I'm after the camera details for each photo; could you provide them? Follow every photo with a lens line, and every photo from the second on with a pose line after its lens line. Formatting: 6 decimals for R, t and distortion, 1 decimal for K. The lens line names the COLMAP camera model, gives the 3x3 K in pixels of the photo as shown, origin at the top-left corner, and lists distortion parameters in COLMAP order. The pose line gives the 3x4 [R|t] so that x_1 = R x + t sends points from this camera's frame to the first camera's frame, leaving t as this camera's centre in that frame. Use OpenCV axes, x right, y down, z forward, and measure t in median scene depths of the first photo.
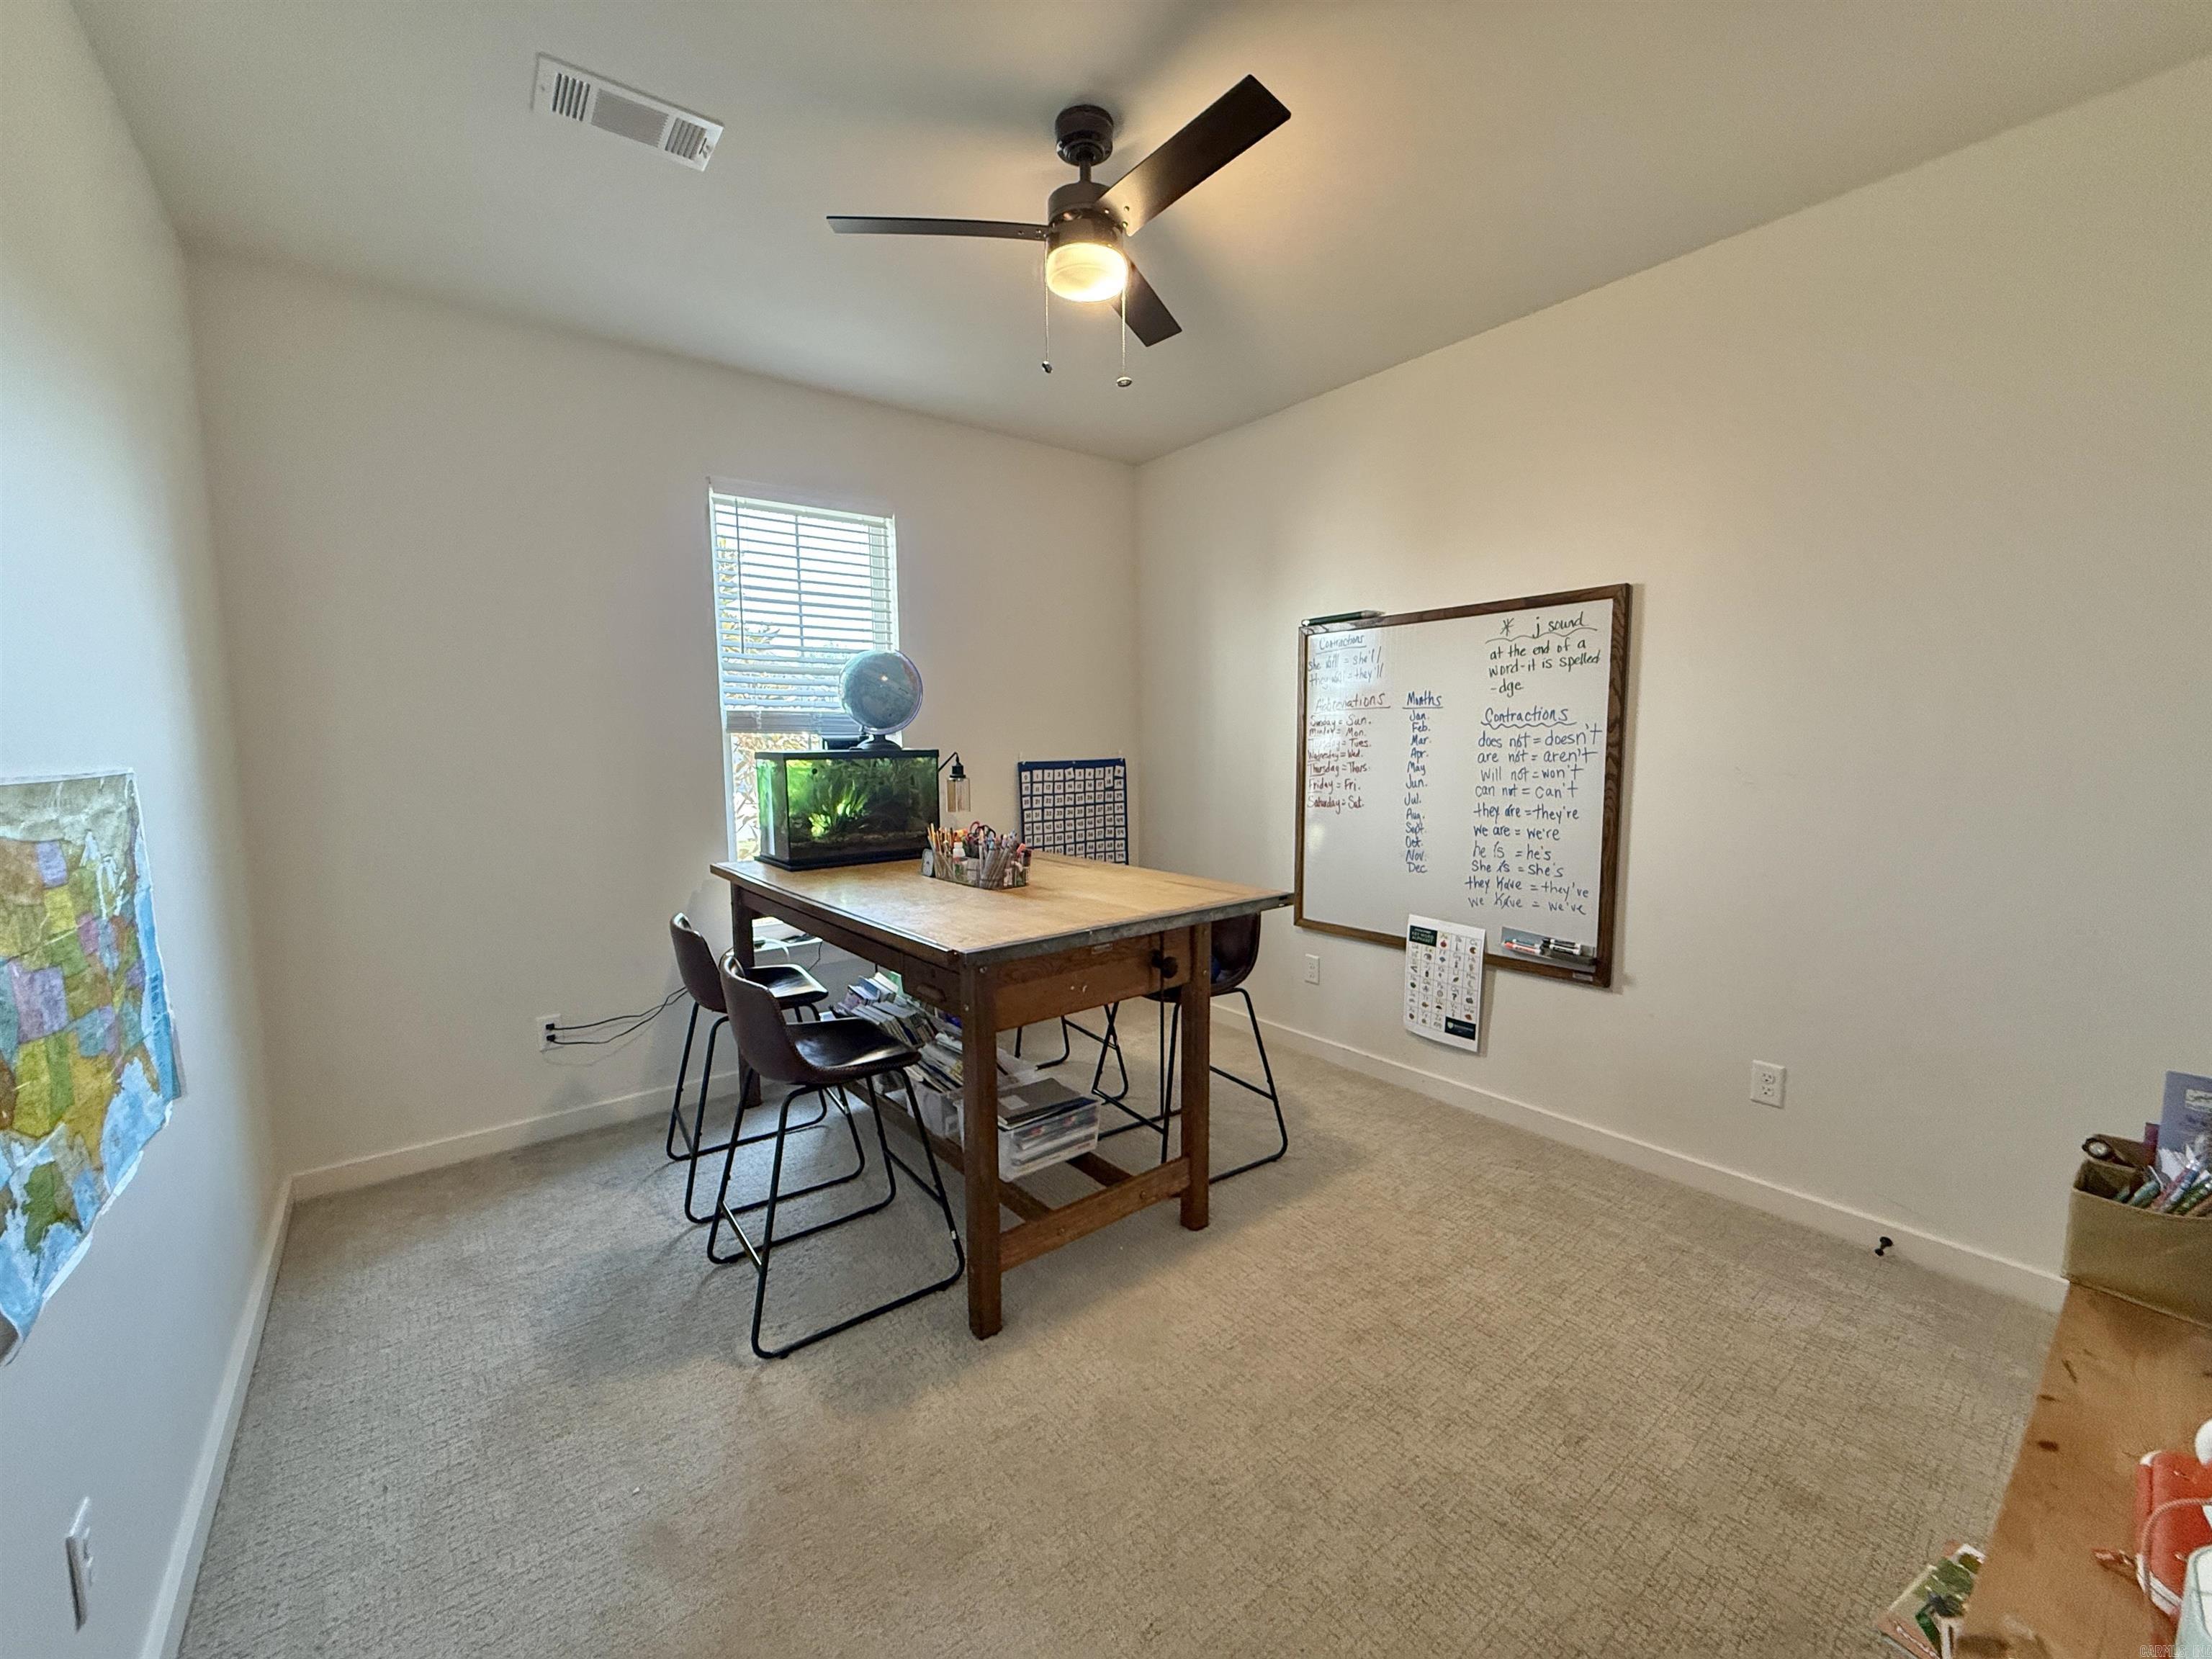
lens RADIAL K [[886.7, 0, 1104.1], [0, 886.7, 819.9], [0, 0, 1]] dist [0.003327, -0.000538]
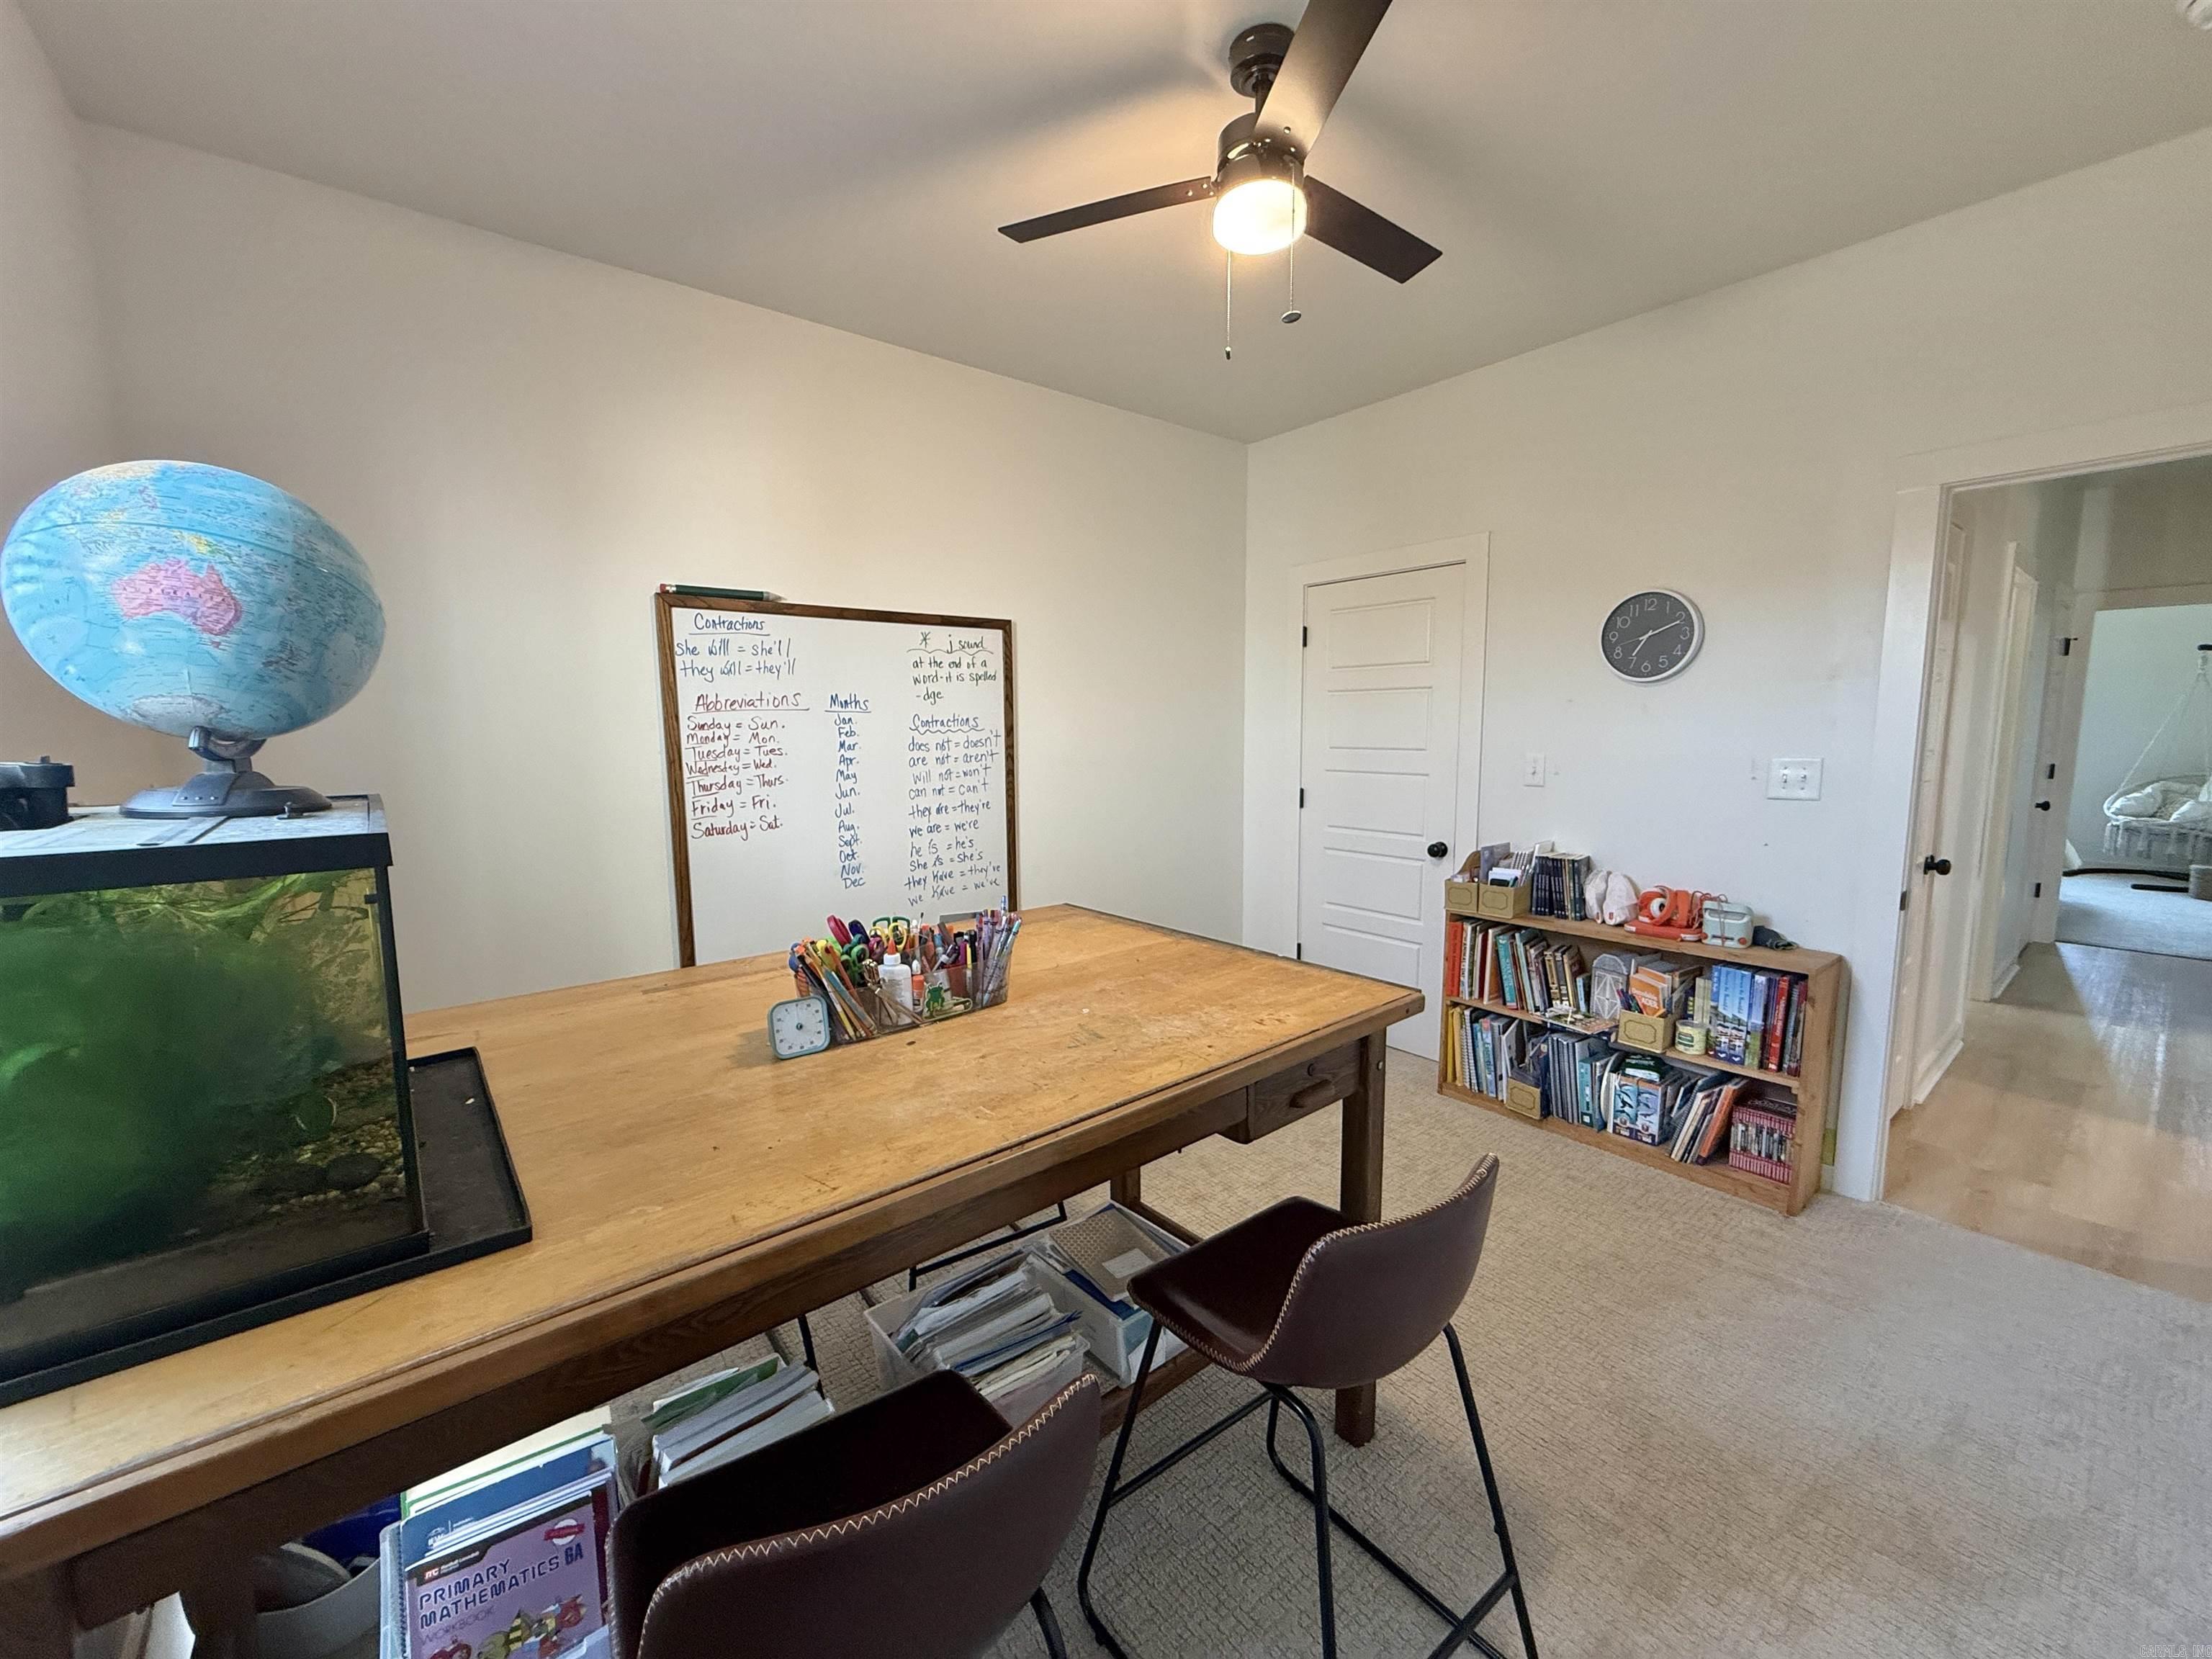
lens RADIAL K [[886.7, 0, 1102.9], [0, 886.7, 842.7], [0, 0, 1]] dist [0.003327, -0.000538]
pose [[-0.012898, -0.107843, 0.994084, -0.638333], [0.114053, 0.987520, 0.108610, -0.065279], [-0.993391, 0.114779, -0.000438, 0.807119]]
